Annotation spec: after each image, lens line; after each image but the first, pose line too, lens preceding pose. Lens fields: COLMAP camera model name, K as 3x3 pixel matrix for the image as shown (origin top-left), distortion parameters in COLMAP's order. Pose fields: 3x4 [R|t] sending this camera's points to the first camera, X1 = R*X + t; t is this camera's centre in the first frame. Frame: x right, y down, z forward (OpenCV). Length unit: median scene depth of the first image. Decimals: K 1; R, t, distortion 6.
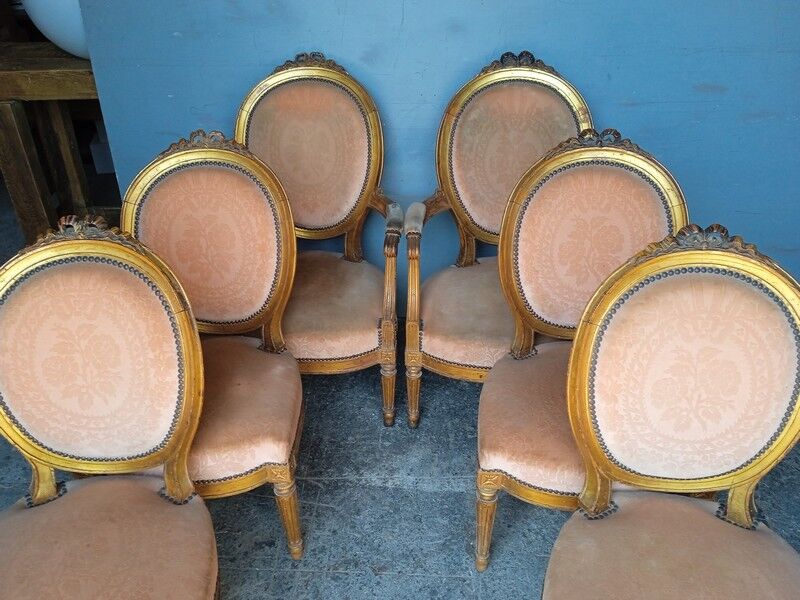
lens RADIAL K [[670.6, 0, 400.8], [0, 670.6, 300.1], [0, 0, 1]] dist [0.105370, -0.179029]
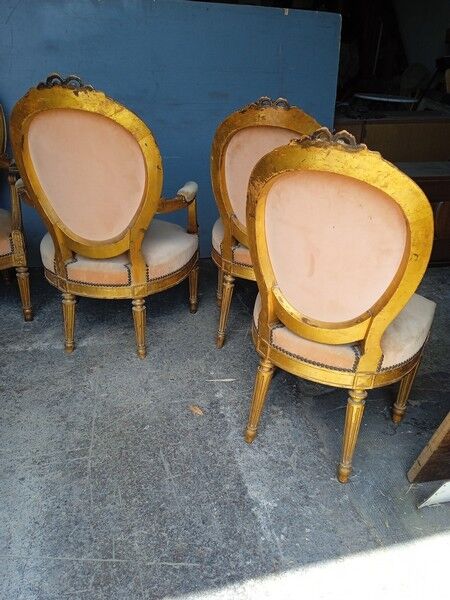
lens RADIAL K [[502.9, 0, 227.9], [0, 502.9, 299.9], [0, 0, 1]] dist [0.105370, -0.179029]
pose [[0.947969, -0.096007, 0.303541, 0.073180], [0.128820, 0.987580, -0.089948, 0.382469], [-0.291136, 0.124370, 0.948563, -0.132703]]
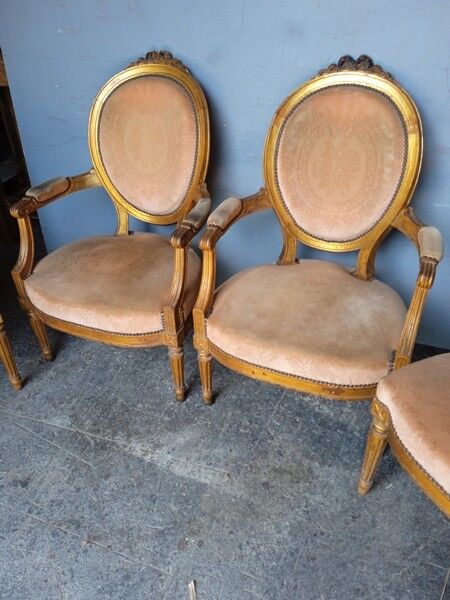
lens RADIAL K [[502.9, 0, 219.8], [0, 502.9, 296.1], [0, 0, 1]] dist [0.105370, -0.179029]
pose [[0.939920, 0.172430, -0.294648, 0.343874], [-0.156176, 0.984643, 0.078020, -0.075916], [0.303576, -0.027315, 0.952416, 0.320688]]
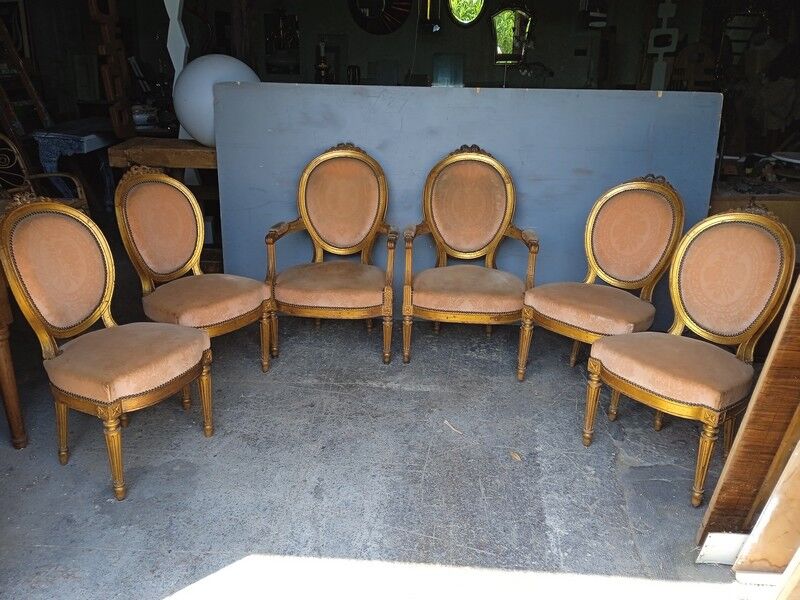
lens RADIAL K [[670.6, 0, 399.0], [0, 670.6, 305.6], [0, 0, 1]] dist [0.105370, -0.179029]
pose [[0.999418, 0.032188, -0.011338, 0.037540], [-0.033858, 0.976823, -0.211353, 0.505065], [0.004273, 0.211614, 0.977344, -0.733941]]
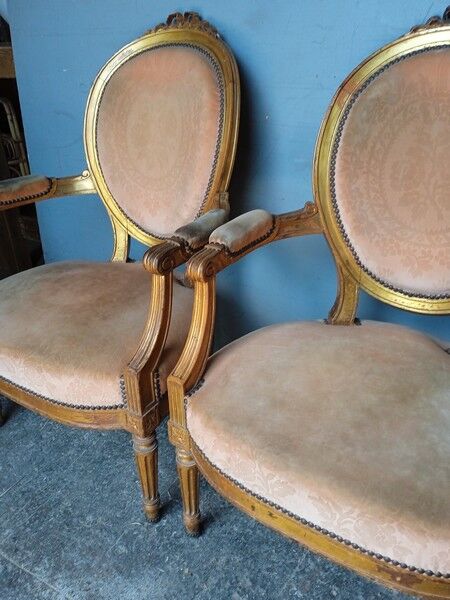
lens RADIAL K [[502.9, 0, 221.8], [0, 502.9, 288.0], [0, 0, 1]] dist [0.105370, -0.179029]
pose [[0.862714, 0.216219, -0.457137, 0.314160], [-0.257319, 0.965899, -0.028759, -0.067159], [0.435329, 0.142441, 0.888931, 0.705612]]
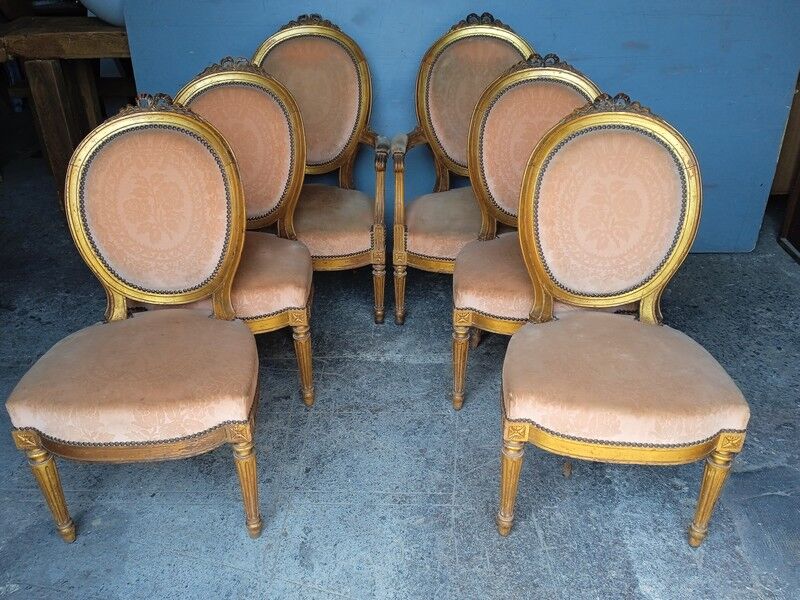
lens RADIAL K [[670.6, 0, 401.8], [0, 670.6, 301.4], [0, 0, 1]] dist [0.105370, -0.179029]
pose [[0.999152, -0.014018, 0.038708, -0.031318], [0.015792, 0.998820, -0.045919, 0.268474], [-0.038019, 0.046491, 0.998195, -0.251966]]
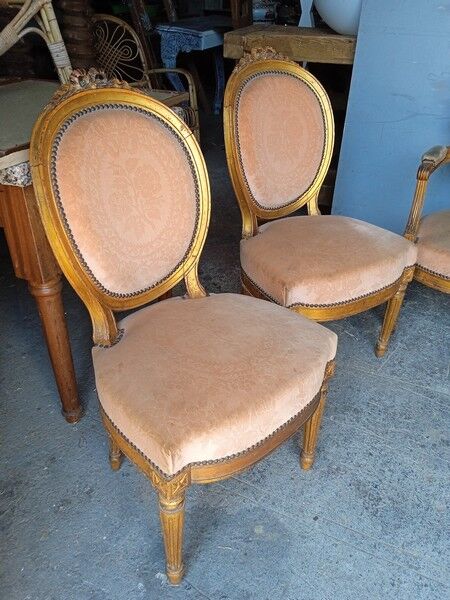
lens RADIAL K [[502.9, 0, 226.0], [0, 502.9, 302.1], [0, 0, 1]] dist [0.105370, -0.179029]
pose [[0.915544, 0.230472, -0.329639, -0.344015], [-0.233160, 0.971914, 0.031945, 0.214414], [0.327743, 0.047611, 0.943566, 0.095247]]
